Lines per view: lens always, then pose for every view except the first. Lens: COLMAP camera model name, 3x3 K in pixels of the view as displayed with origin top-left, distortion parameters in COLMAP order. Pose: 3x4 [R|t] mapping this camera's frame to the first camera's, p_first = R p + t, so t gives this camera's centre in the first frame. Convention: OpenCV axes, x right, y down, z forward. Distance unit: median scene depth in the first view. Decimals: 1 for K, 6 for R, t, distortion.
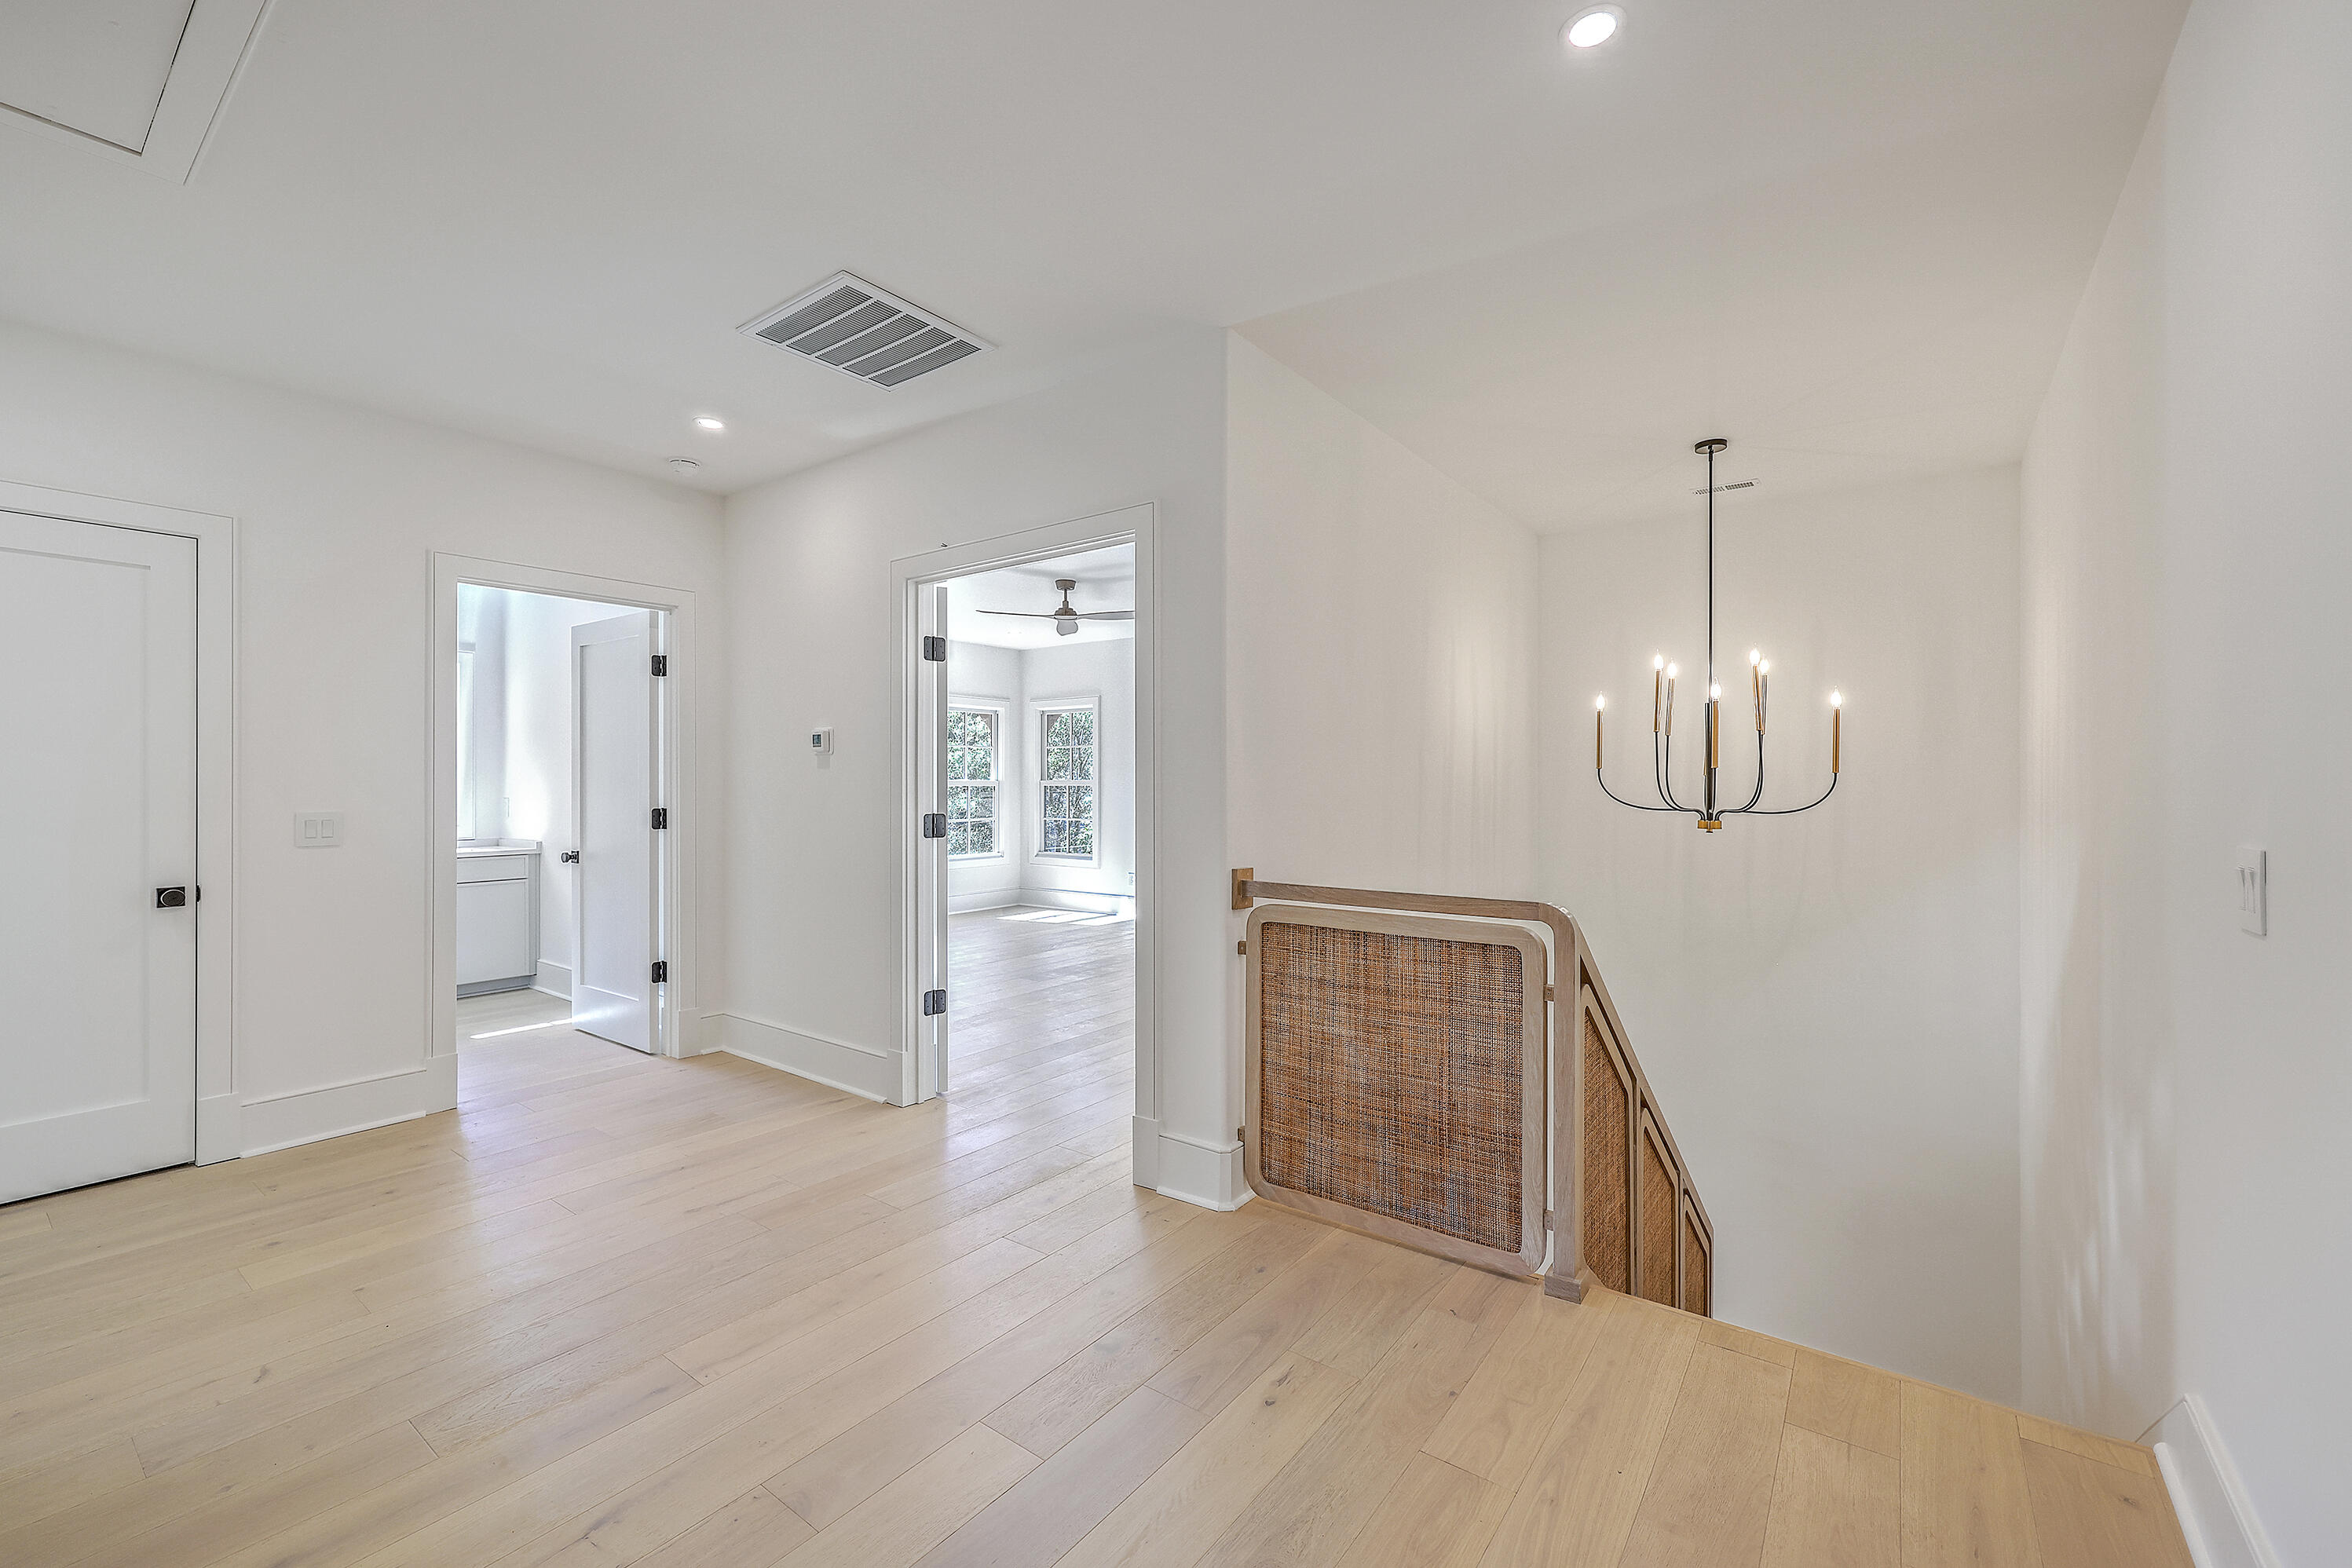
lens RADIAL K [[938.4, 0, 1176.0], [0, 938.4, 784.0], [0, 0, 1]] dist [-0.002267, -0.000121]
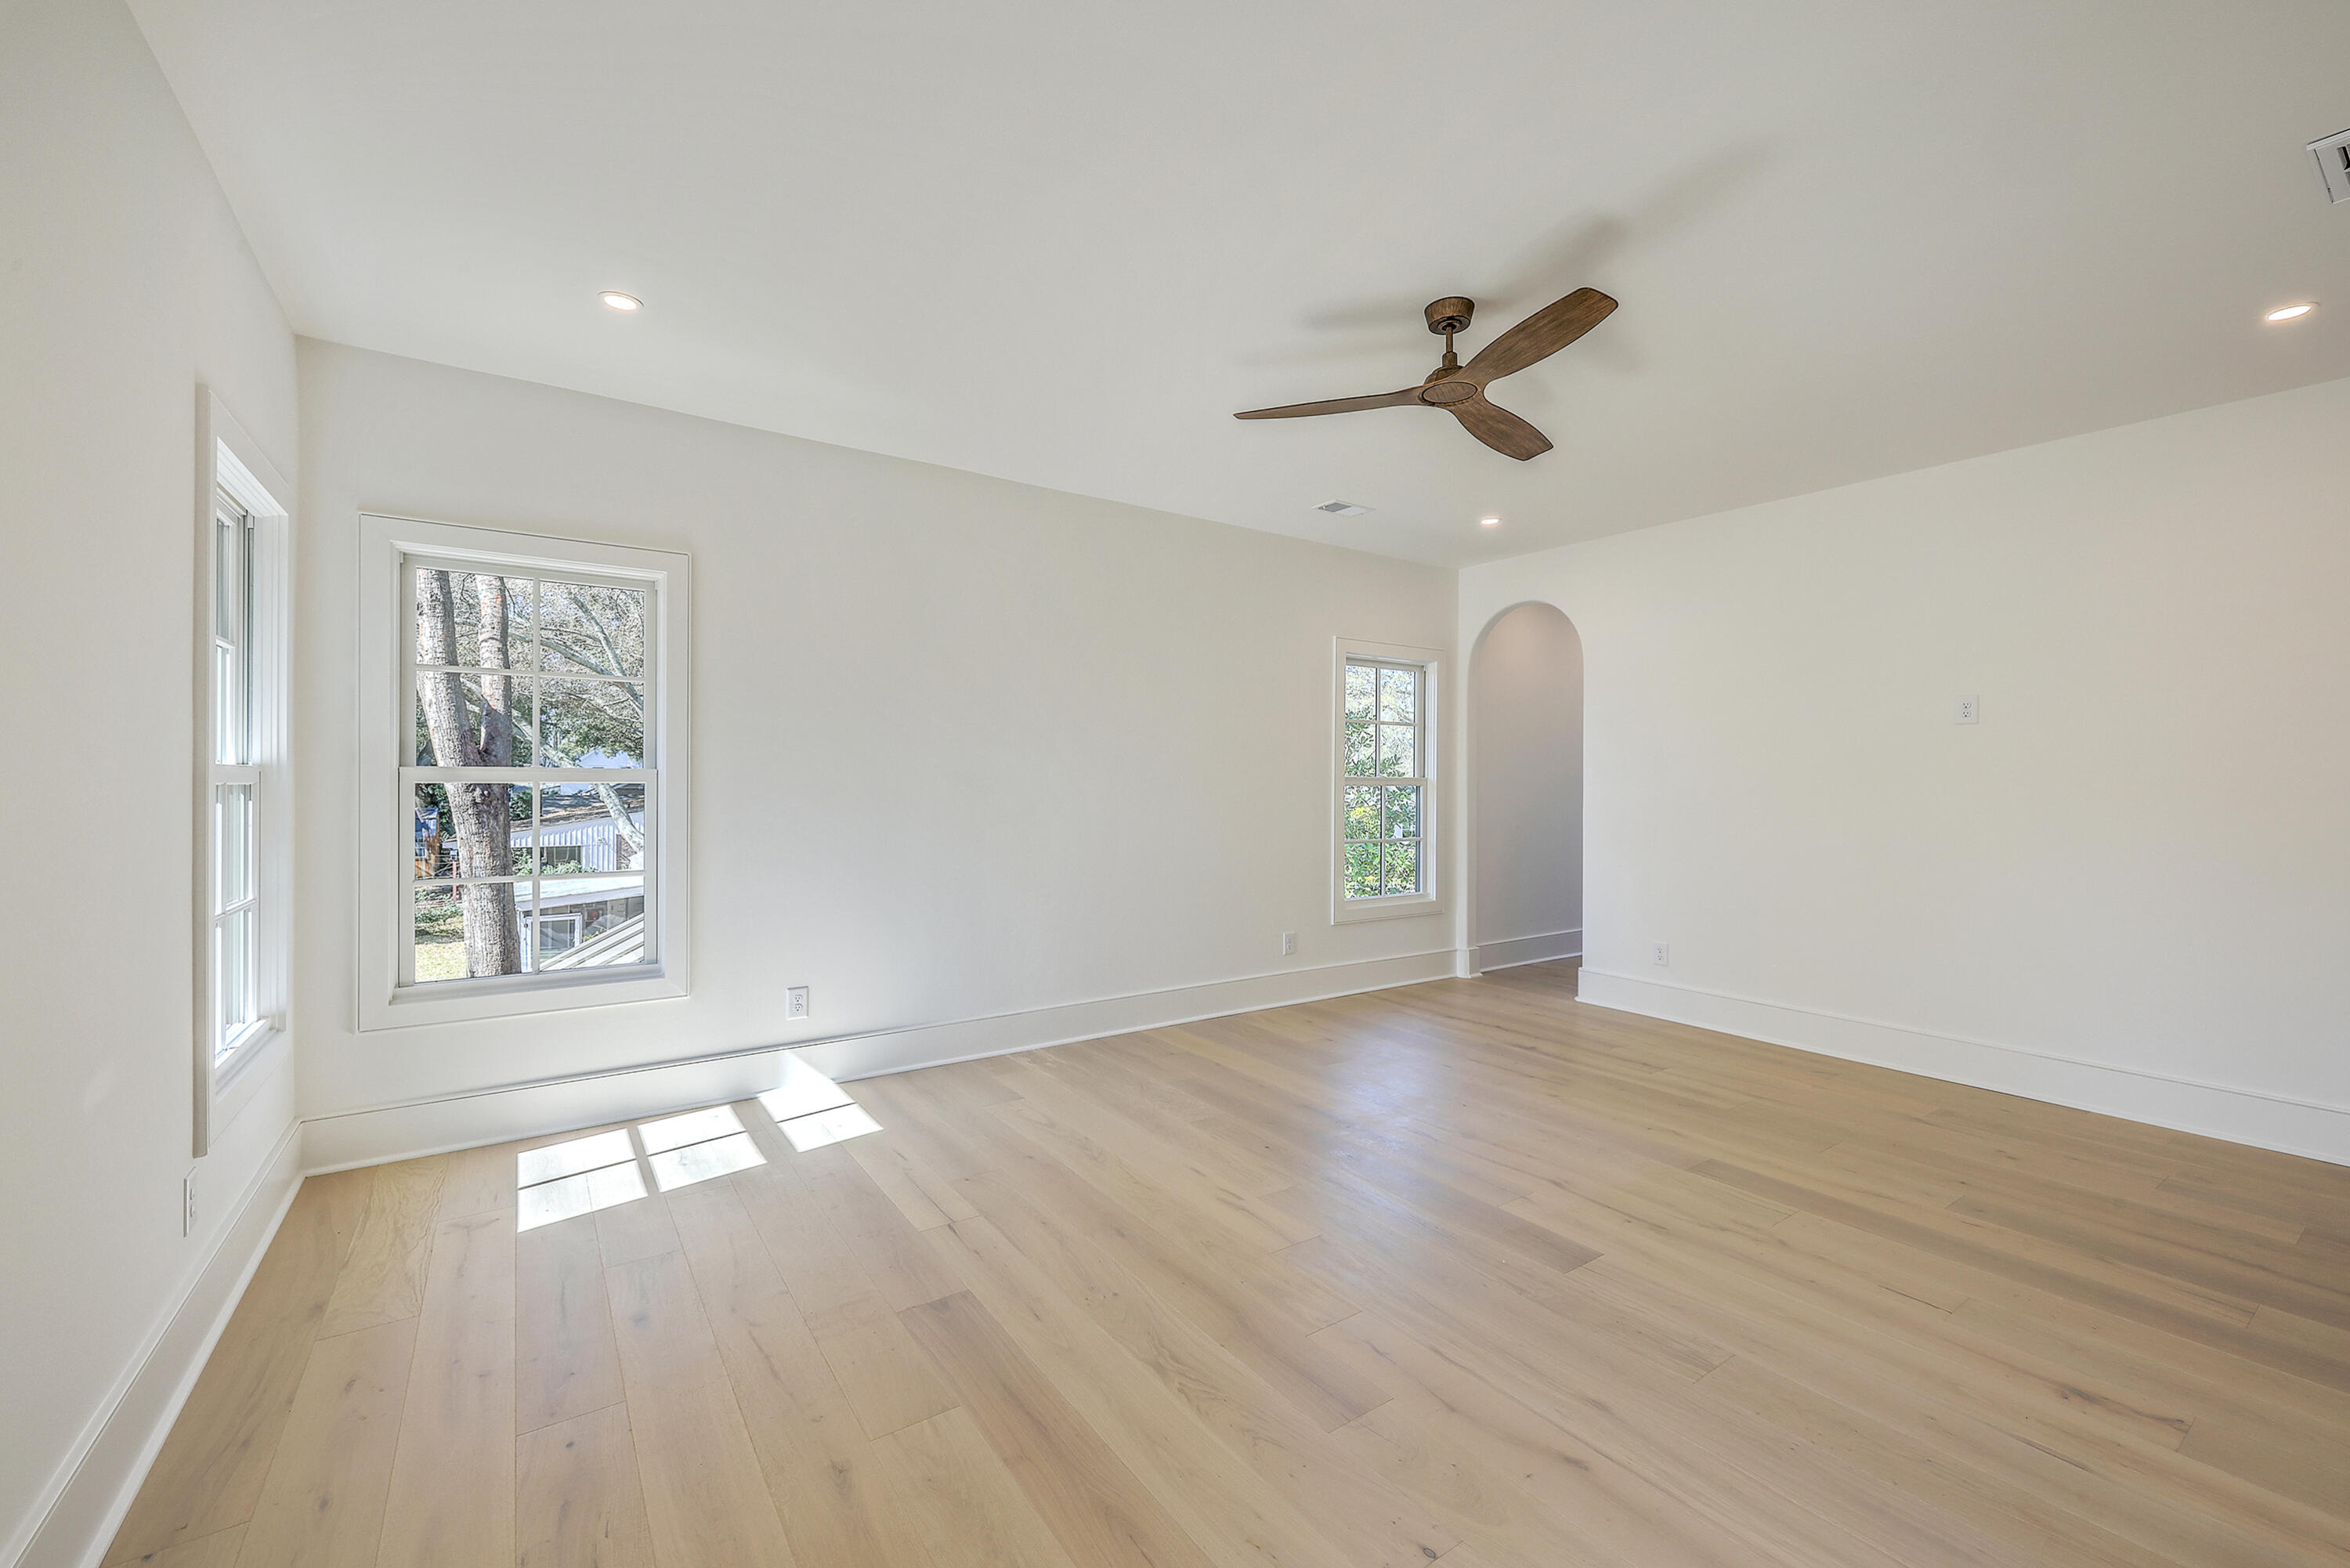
lens RADIAL K [[962.7, 0, 1175.0], [0, 962.7, 784.0], [0, 0, 1]] dist [0.006699, 0.000258]
pose [[0.312094, -0.002471, 0.950048, -0.376788], [-0.006075, 0.999971, 0.004596, -0.001075], [-0.950032, -0.007205, 0.312070, 0.641398]]
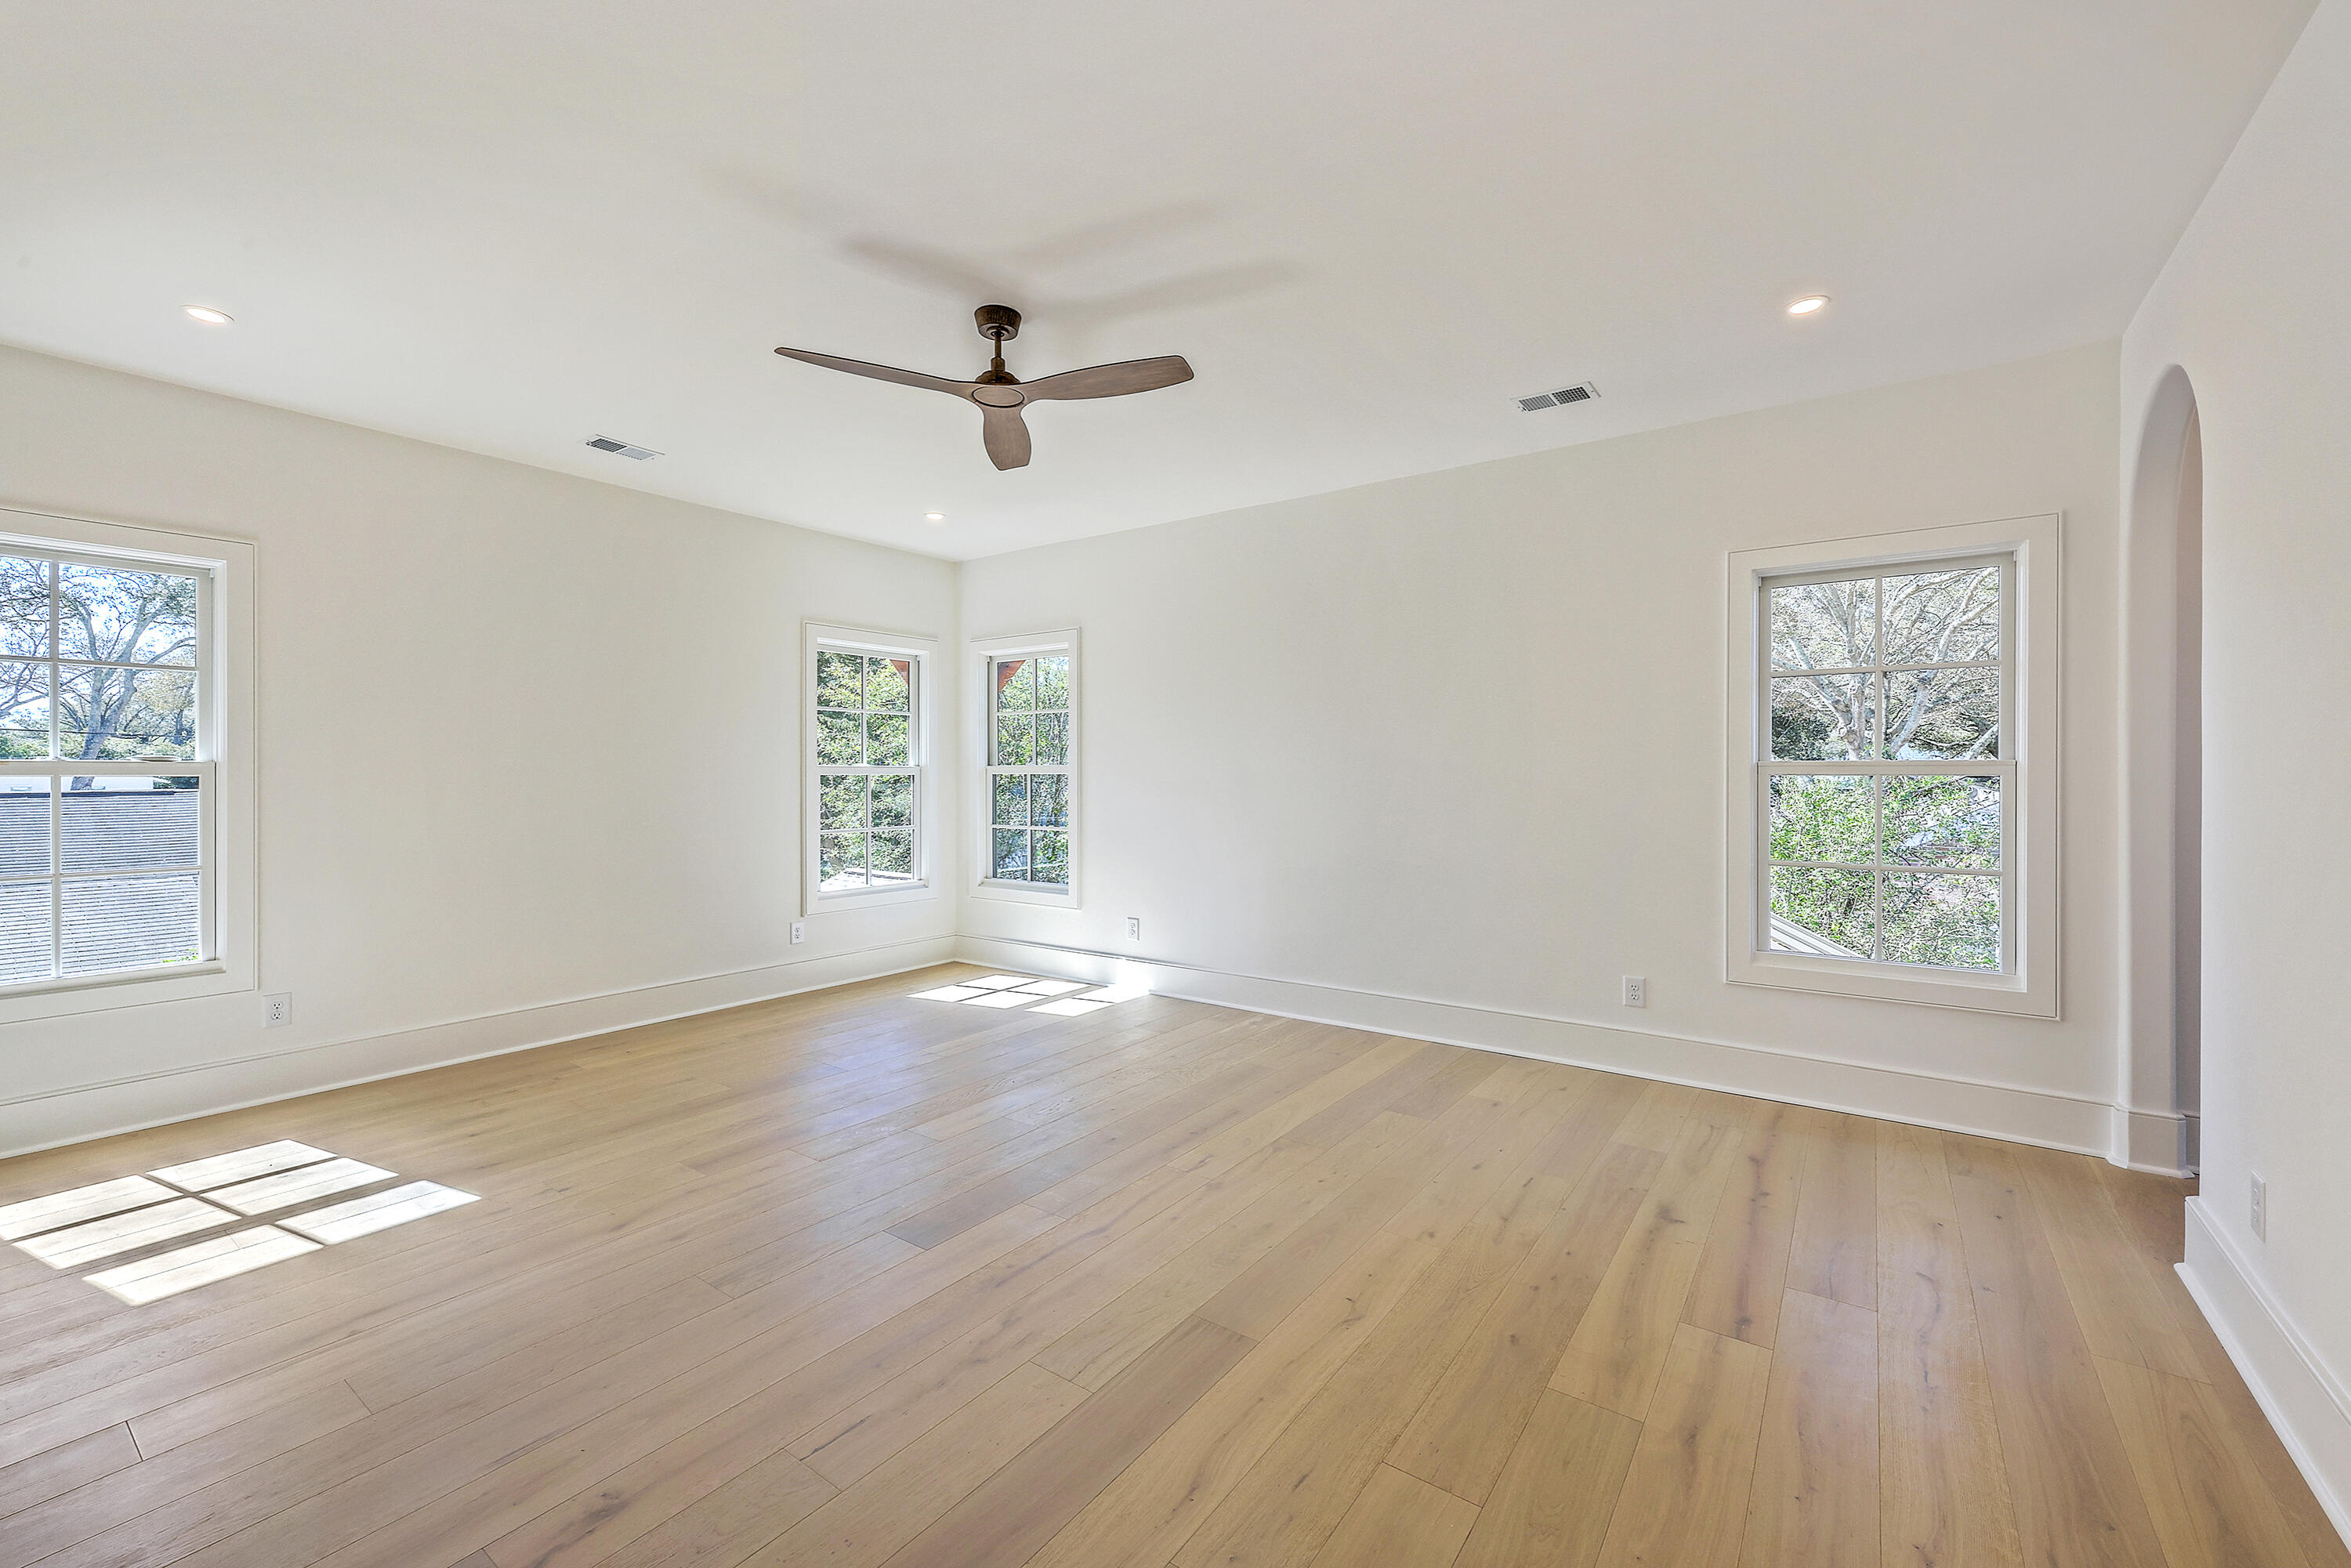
lens RADIAL K [[938.1, 0, 1175.5], [0, 938.1, 784.0], [0, 0, 1]] dist [-0.002267, -0.000121]
pose [[0.999866, 0.000019, 0.016388, -0.026781], [-0.000205, 0.999936, 0.011327, 0.001152], [-0.016387, -0.011328, 0.999802, 0.361707]]
